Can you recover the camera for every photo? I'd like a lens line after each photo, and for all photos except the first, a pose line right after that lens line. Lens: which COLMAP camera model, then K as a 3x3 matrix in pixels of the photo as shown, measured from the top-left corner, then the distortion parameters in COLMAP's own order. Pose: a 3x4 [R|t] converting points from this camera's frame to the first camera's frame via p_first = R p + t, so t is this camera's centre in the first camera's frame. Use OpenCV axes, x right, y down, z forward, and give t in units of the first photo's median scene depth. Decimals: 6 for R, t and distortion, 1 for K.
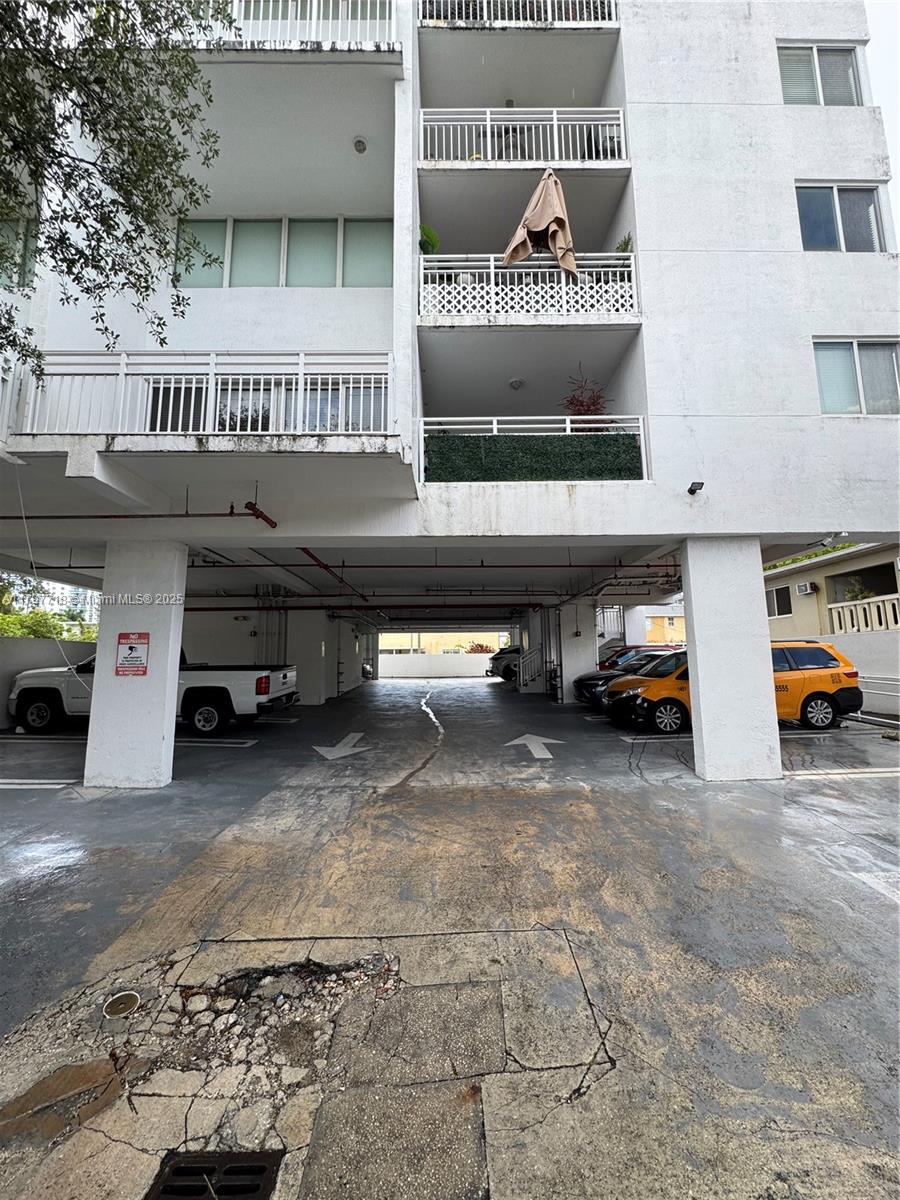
lens RADIAL K [[479.7, 0, 450.0], [0, 479.7, 600.0], [0, 0, 1]] dist [-0.003090, 0.000067]
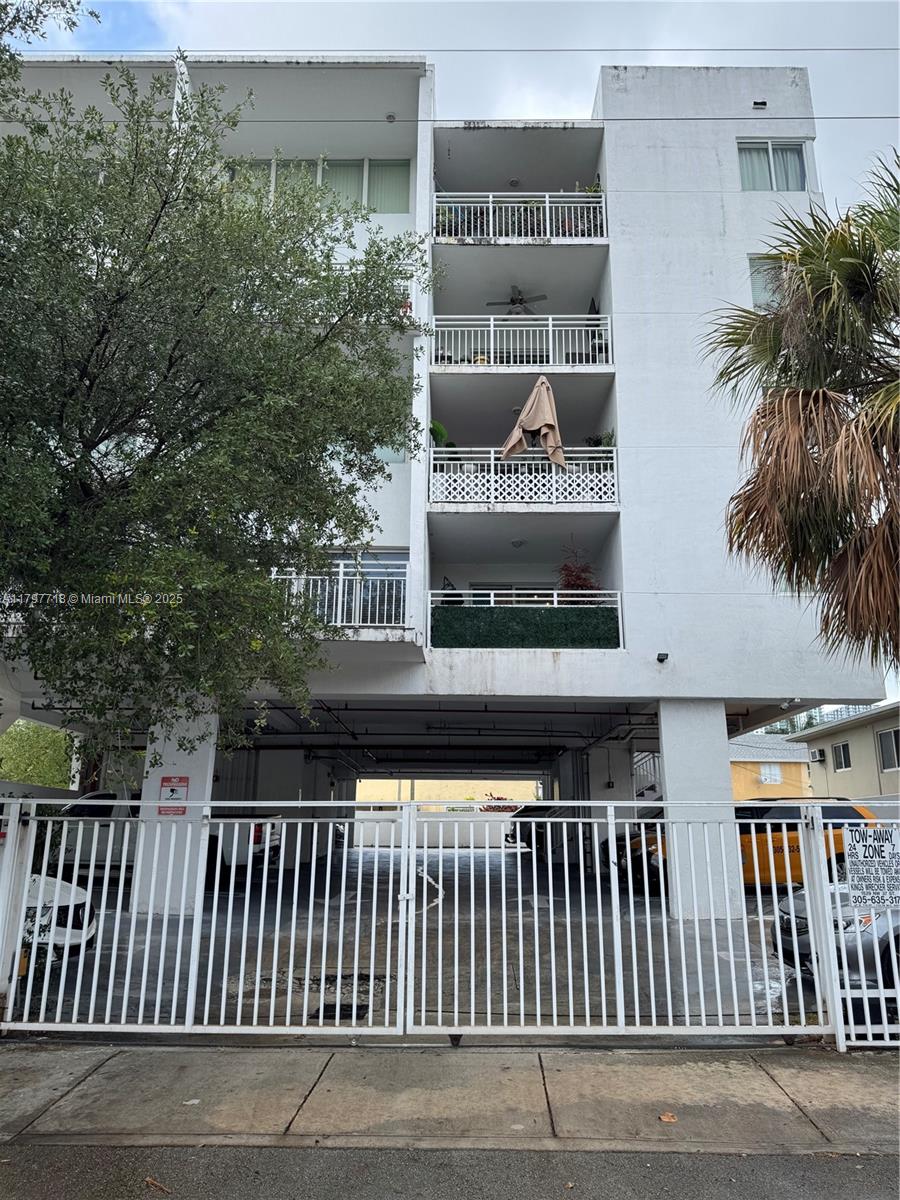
lens RADIAL K [[855.3, 0, 450.0], [0, 855.3, 600.0], [0, 0, 1]] dist [0.151081, -0.175878]
pose [[0.999752, 0.014469, -0.016920, 0.025603], [-0.016666, 0.990301, -0.137935, -0.067687], [0.014760, 0.138183, 0.990297, -1.018658]]
